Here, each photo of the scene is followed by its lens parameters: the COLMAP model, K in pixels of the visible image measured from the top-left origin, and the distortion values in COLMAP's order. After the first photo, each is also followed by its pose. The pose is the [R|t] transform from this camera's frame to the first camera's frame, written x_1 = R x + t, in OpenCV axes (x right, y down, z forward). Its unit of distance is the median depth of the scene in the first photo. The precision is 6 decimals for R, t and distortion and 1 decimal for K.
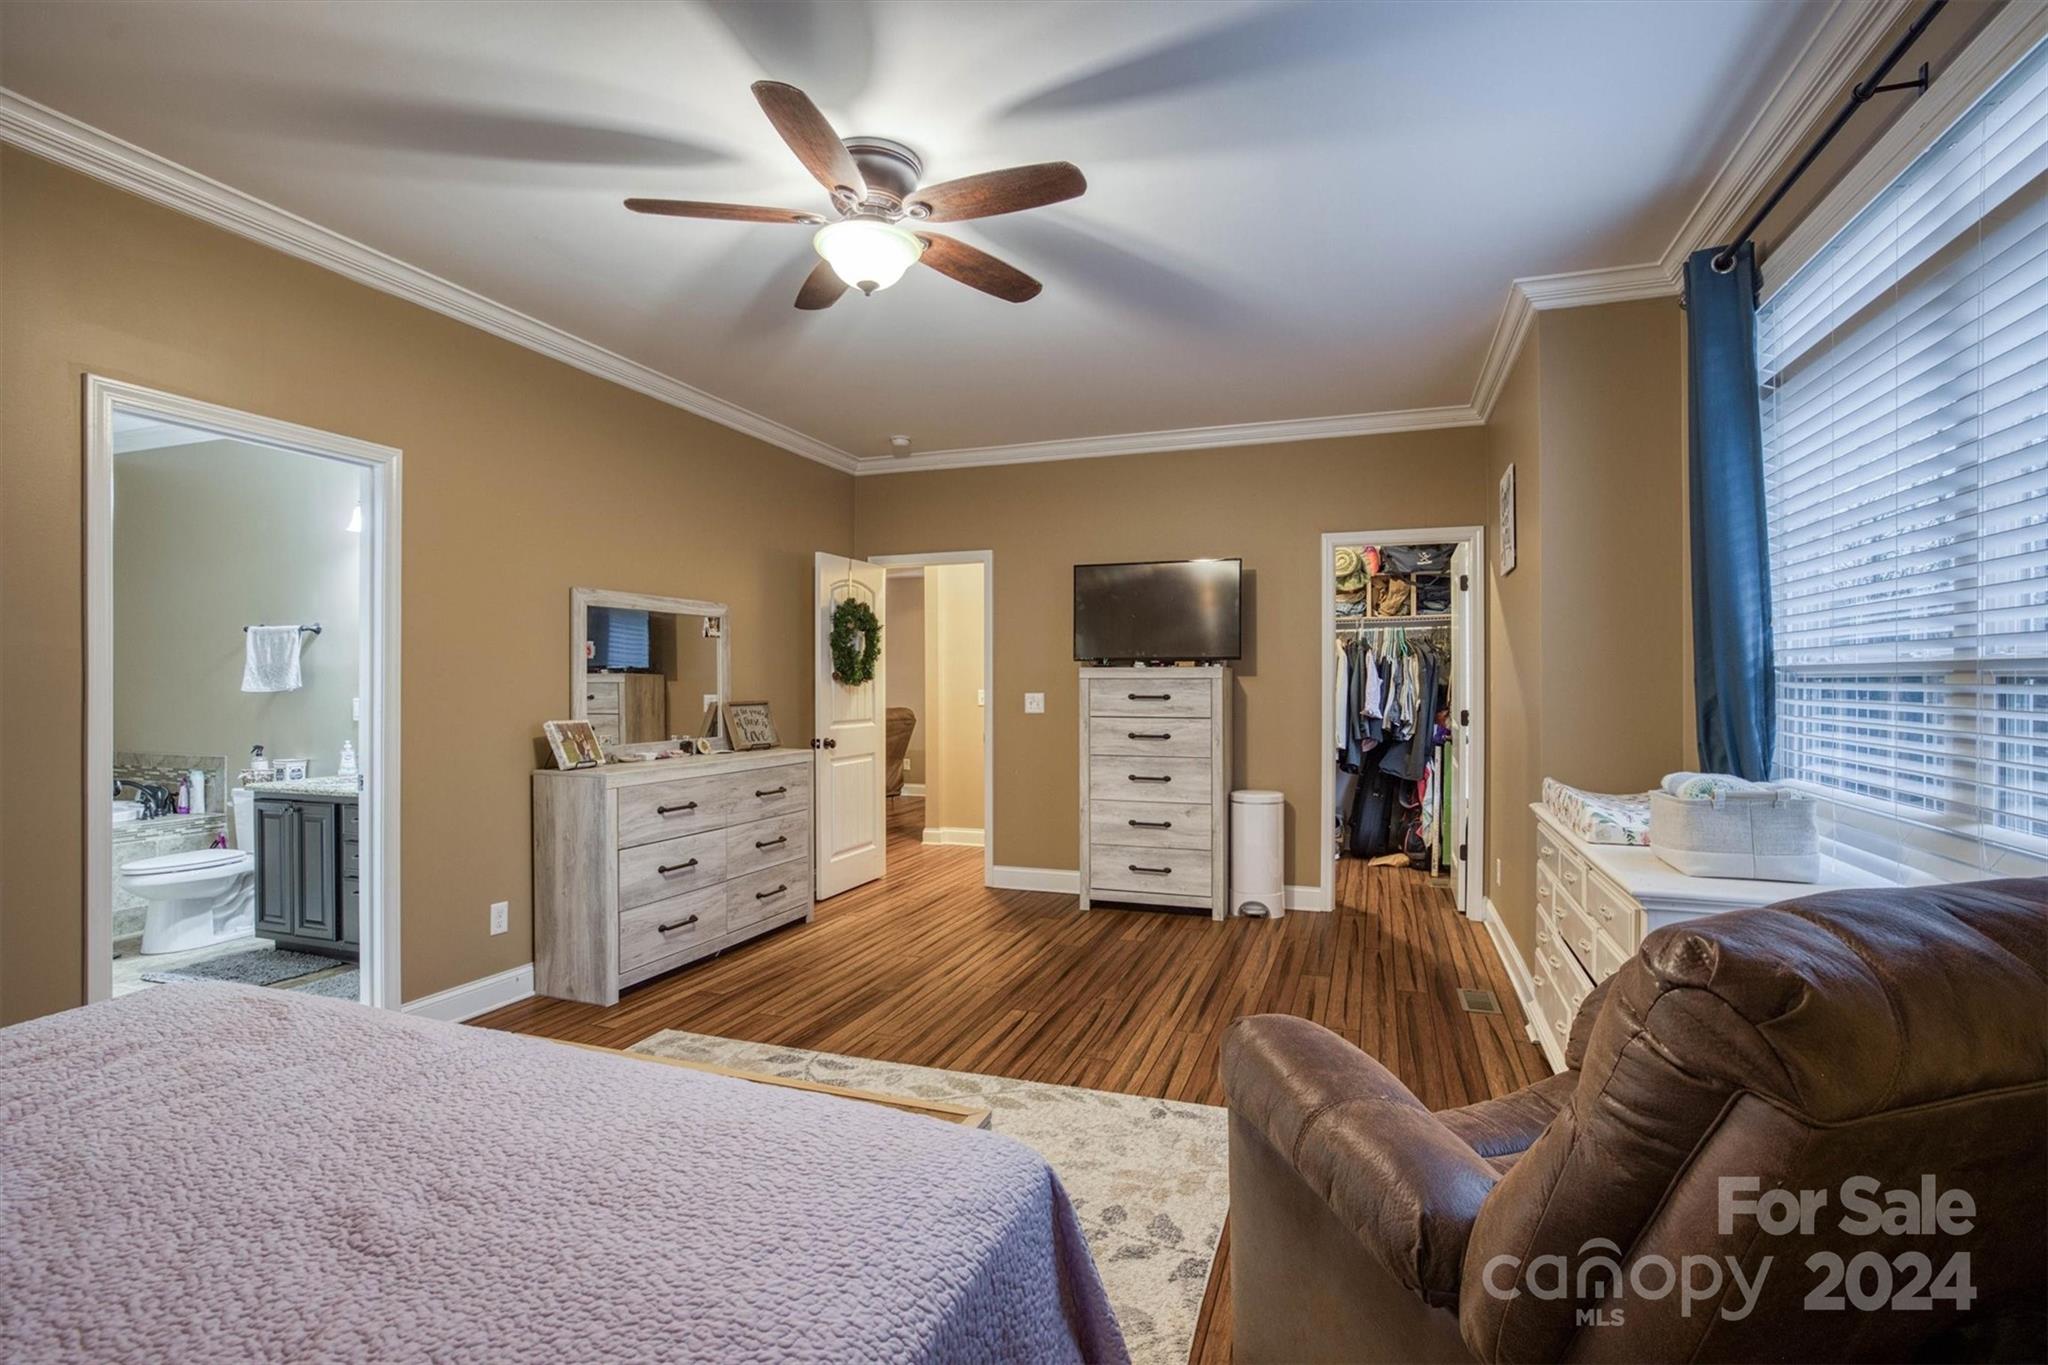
lens RADIAL K [[969.9, 0, 1026.8], [0, 969.9, 680.4], [0, 0, 1]] dist [0.000143, 0.000265]
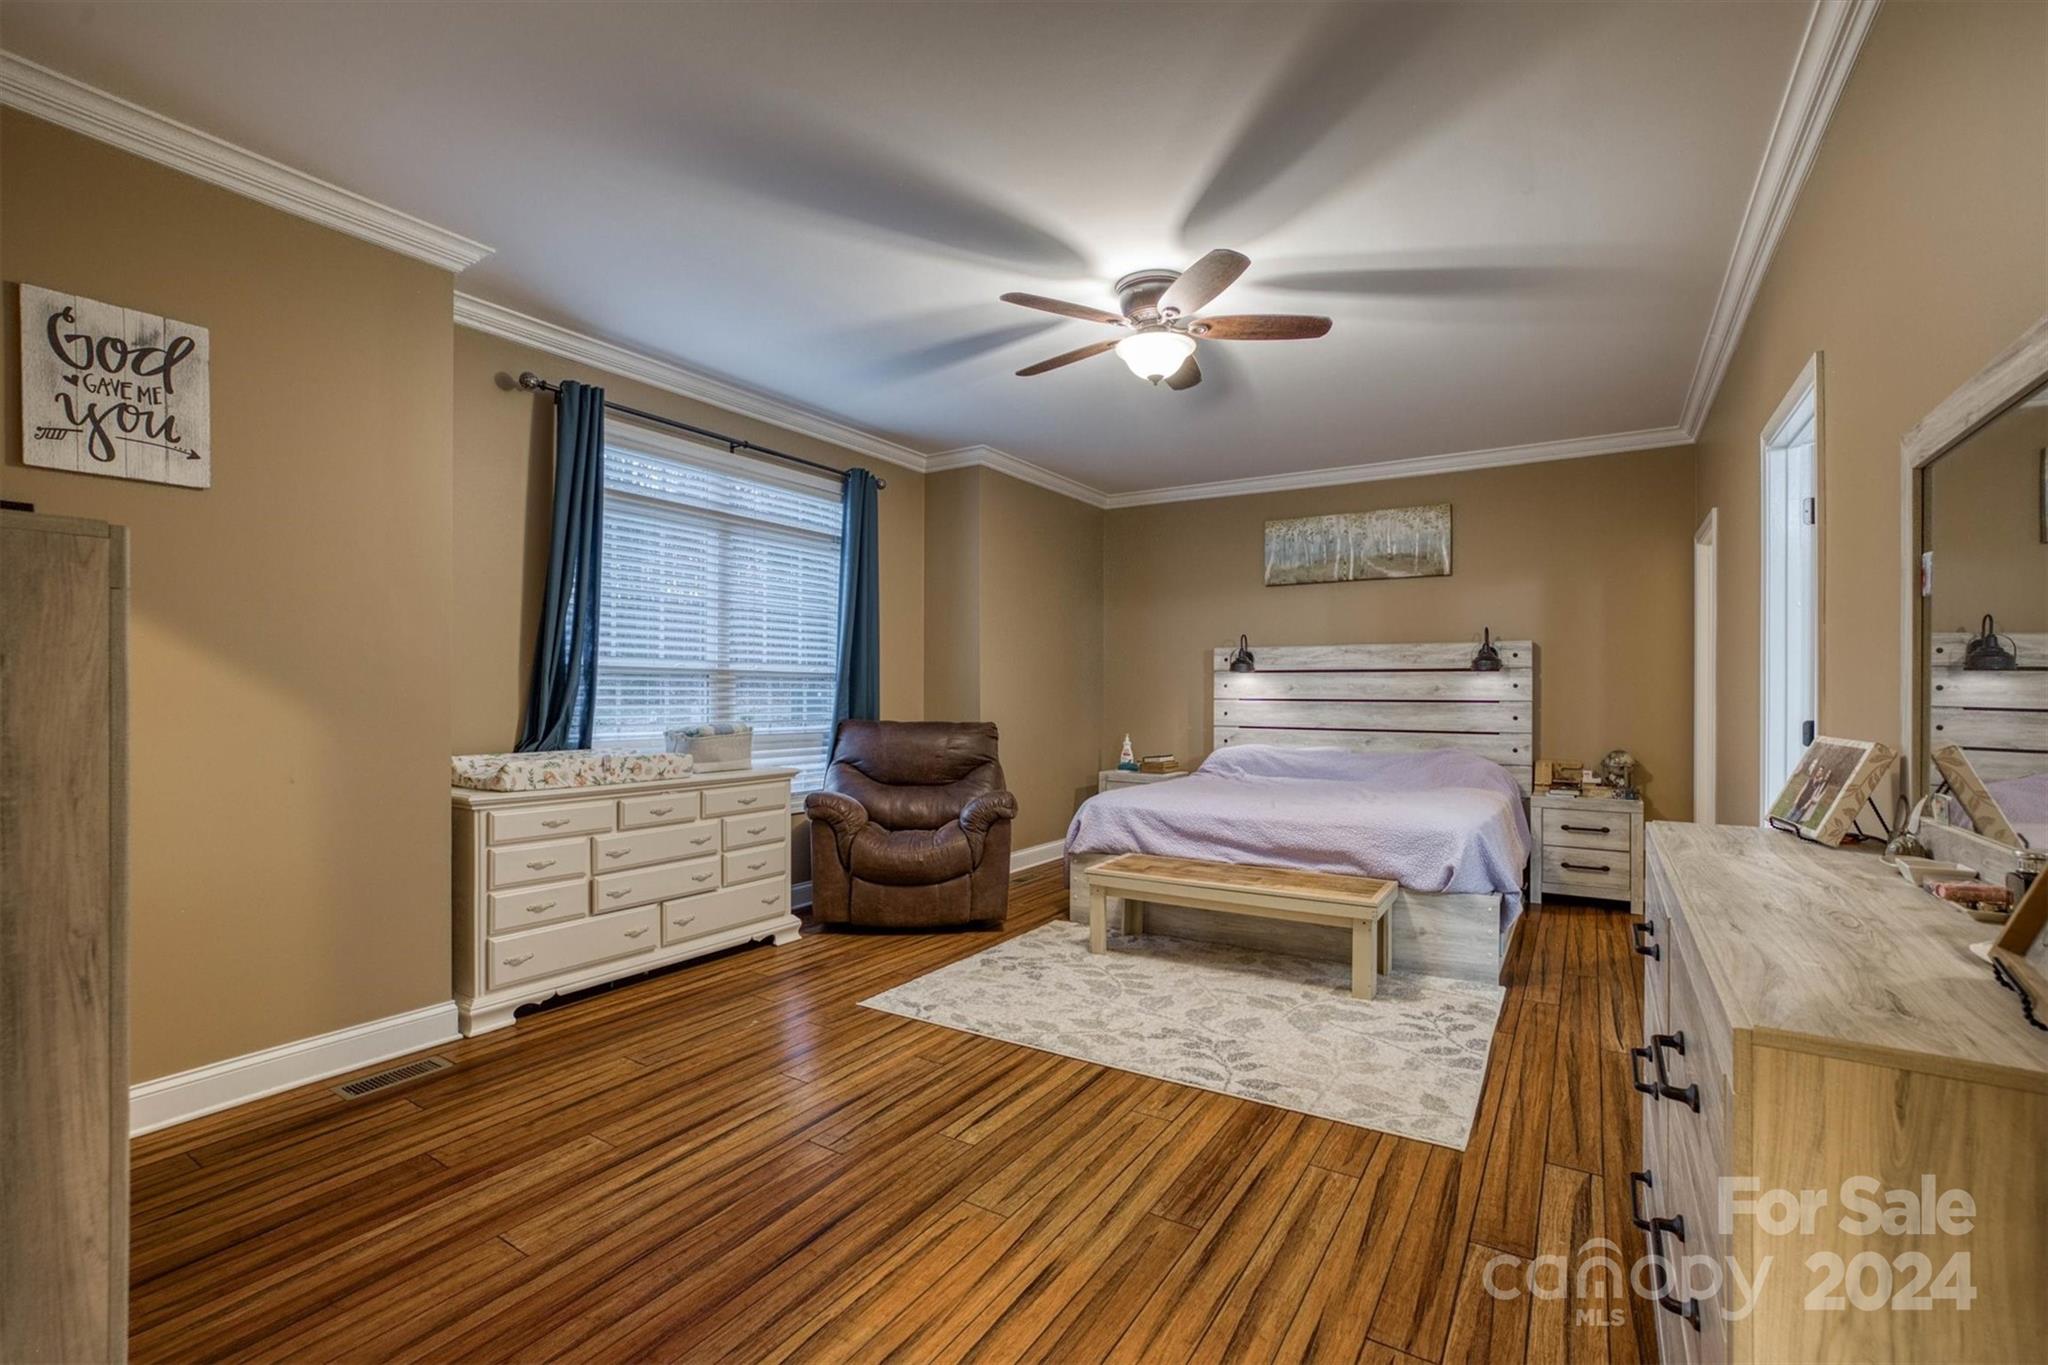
lens RADIAL K [[900.8, 0, 1039.0], [0, 900.8, 682.3], [0, 0, 1]] dist [-0.026532, 0.000354]
pose [[-0.978605, 0.001082, 0.205747, -0.187656], [-0.000771, 0.999960, -0.008928, 0.019561], [-0.205748, -0.008896, -0.978565, 1.597147]]
